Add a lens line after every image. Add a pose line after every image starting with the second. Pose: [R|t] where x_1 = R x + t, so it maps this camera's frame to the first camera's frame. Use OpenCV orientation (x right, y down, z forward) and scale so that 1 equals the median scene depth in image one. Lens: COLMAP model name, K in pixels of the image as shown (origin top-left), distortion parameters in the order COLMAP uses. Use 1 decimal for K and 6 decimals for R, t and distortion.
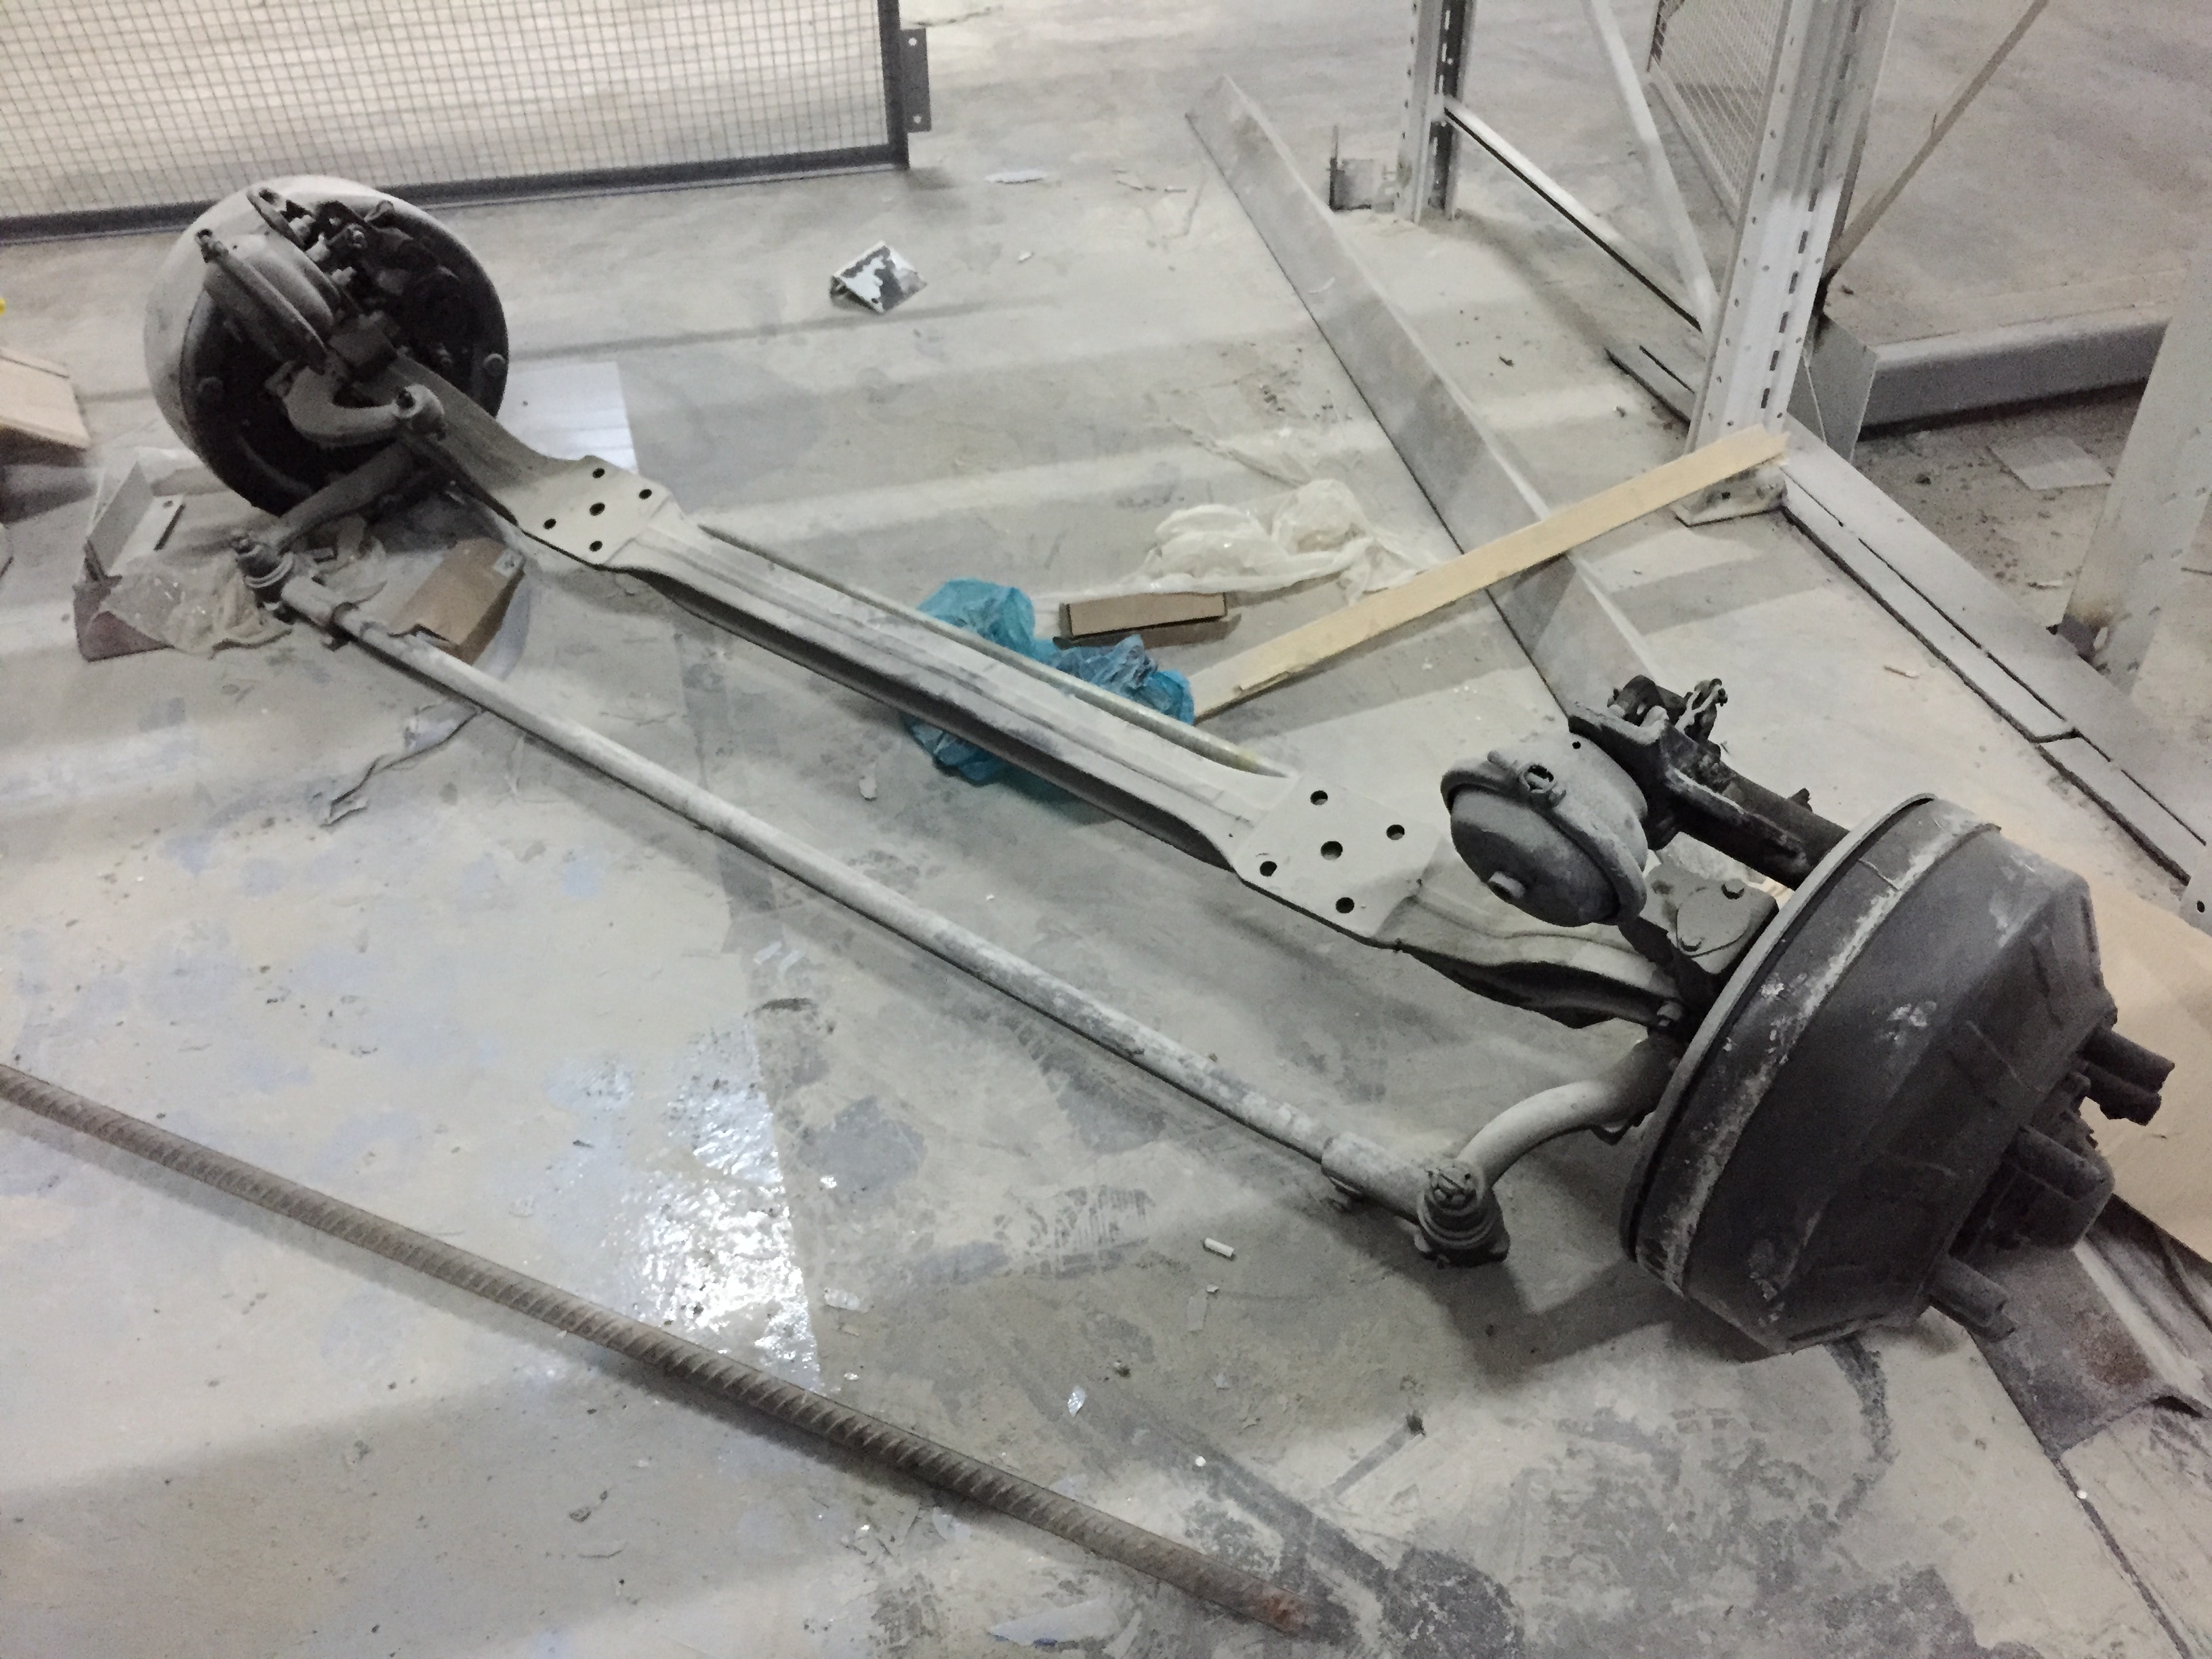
lens RADIAL K [[1933.9, 0, 1113.6], [0, 1933.9, 790.9], [0, 0, 1]] dist [0.100886, -0.162067]
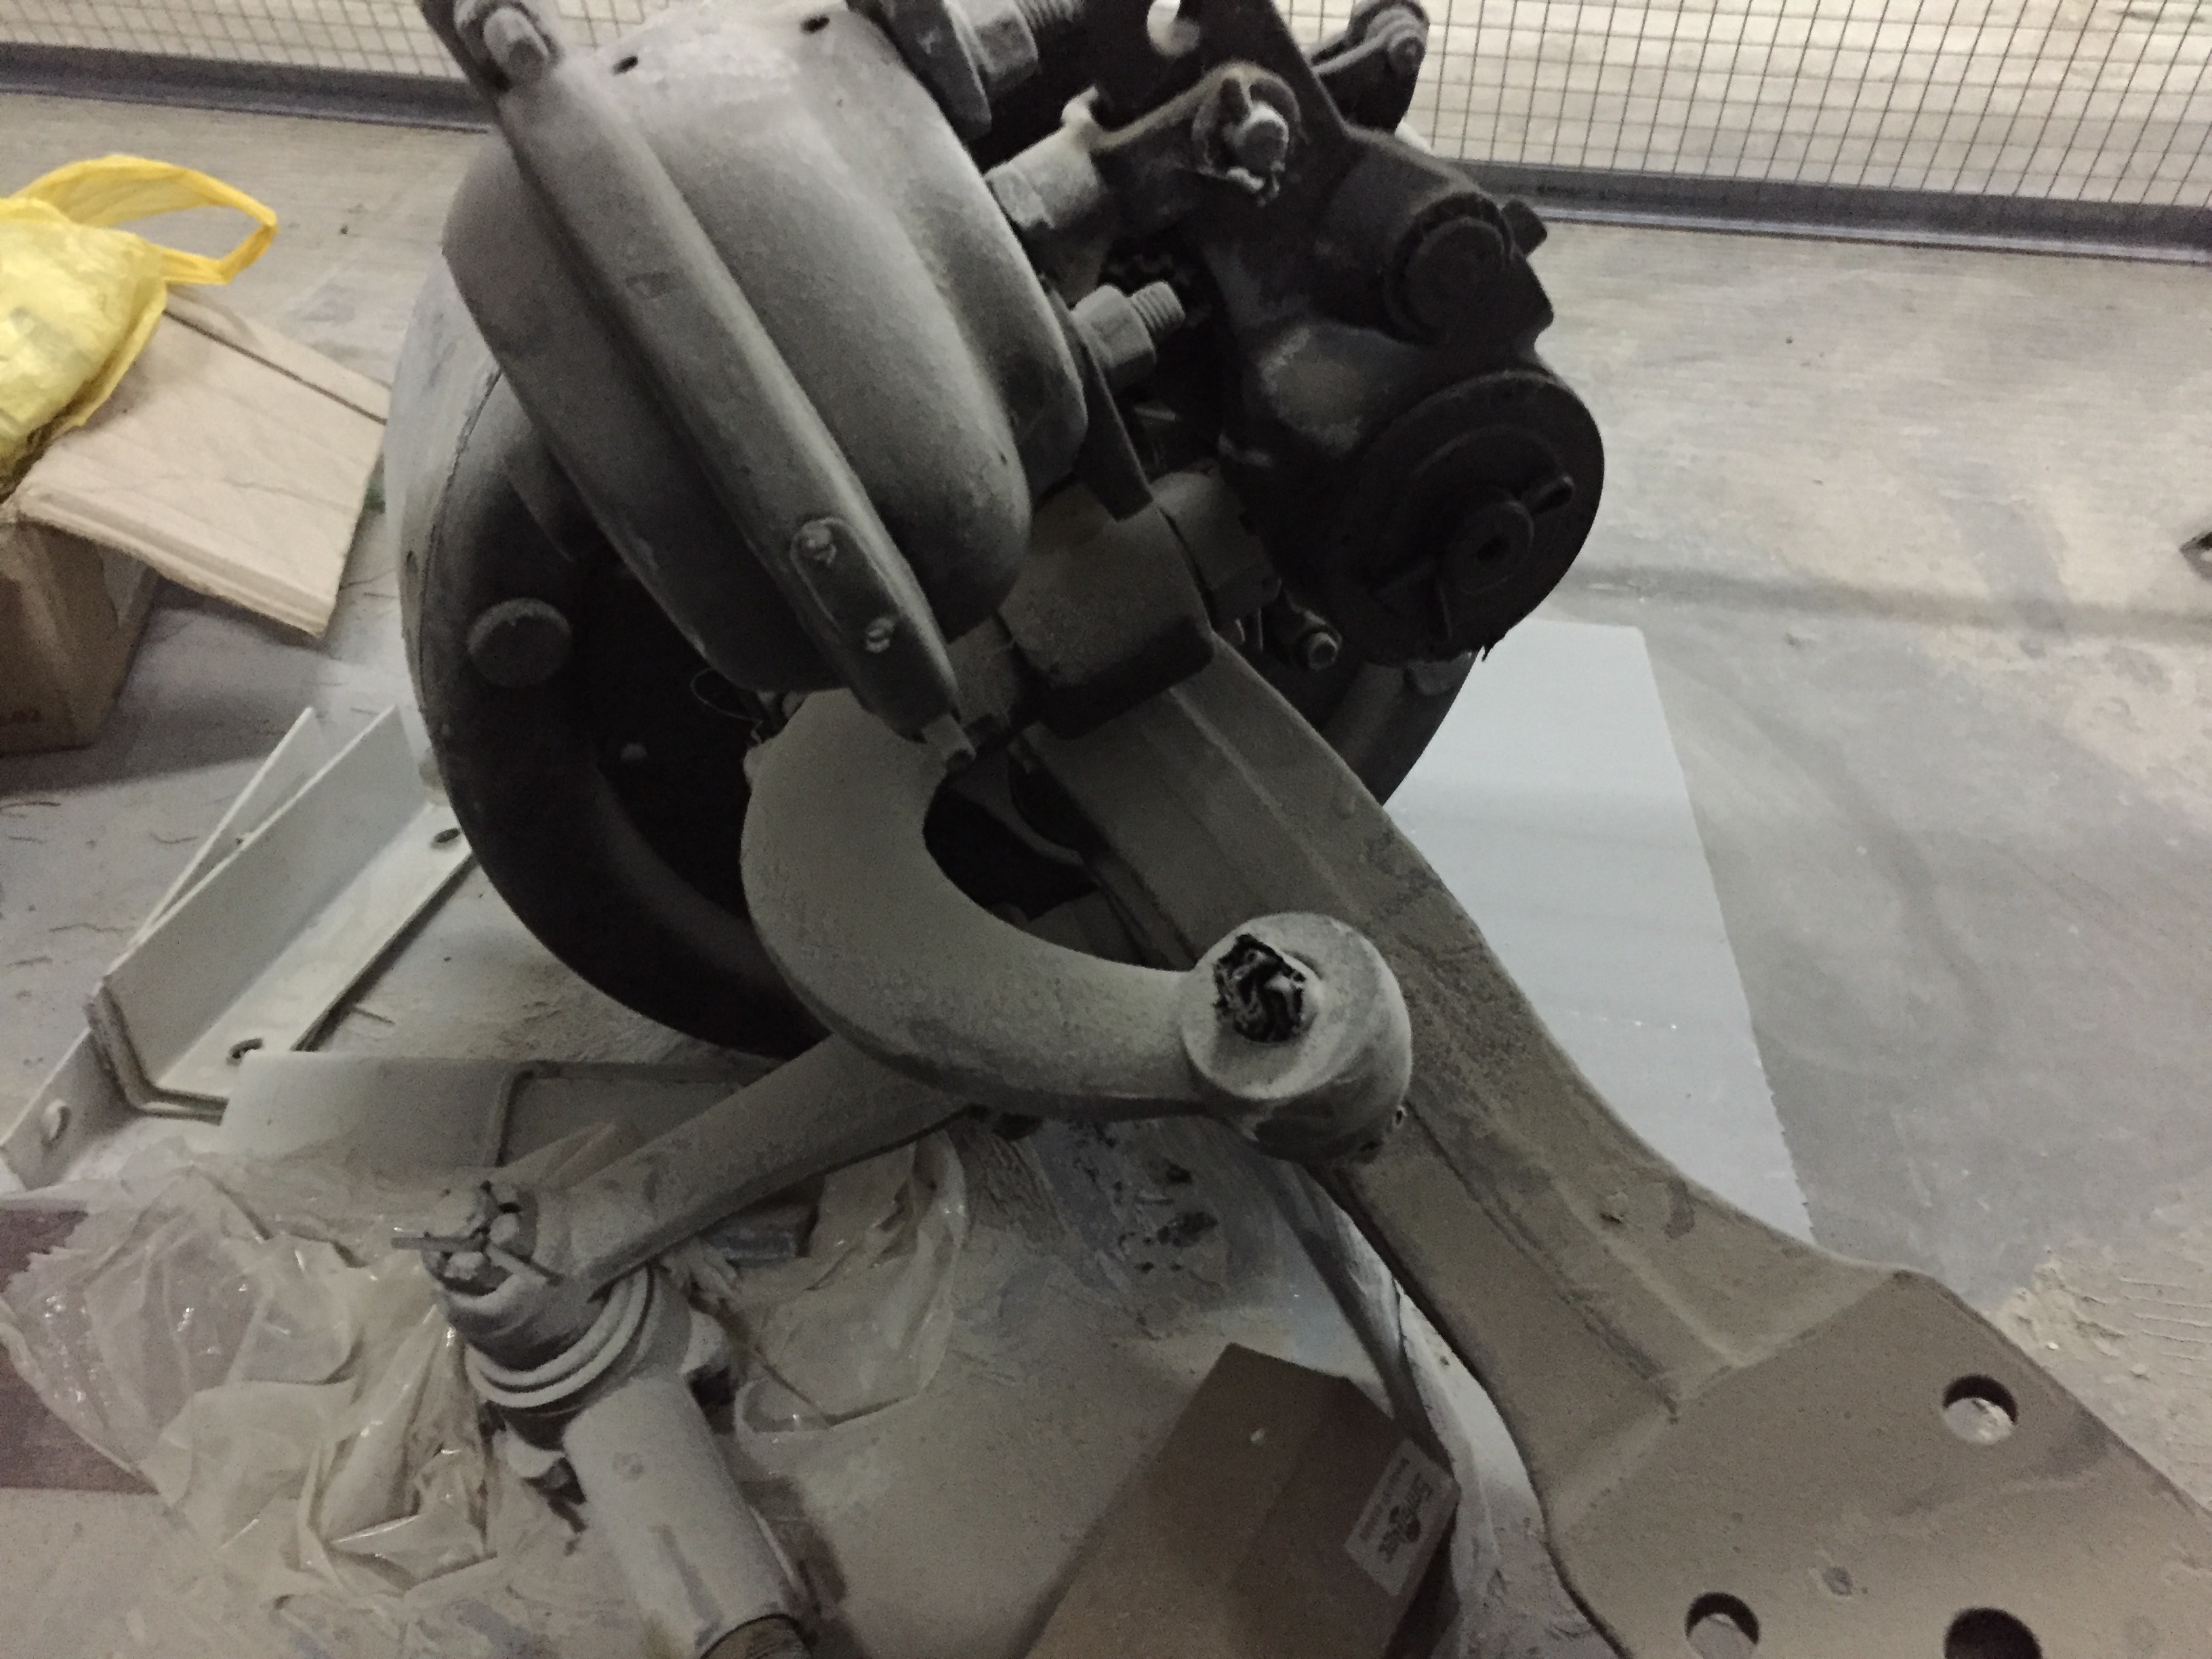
lens RADIAL K [[1933.9, 0, 1113.6], [0, 1933.9, 790.9], [0, 0, 1]] dist [0.100886, -0.162067]
pose [[0.938442, 0.237689, -0.250660, -0.316184], [-0.247532, 0.968847, -0.008020, -0.203421], [0.240945, 0.069573, 0.968042, 0.770399]]
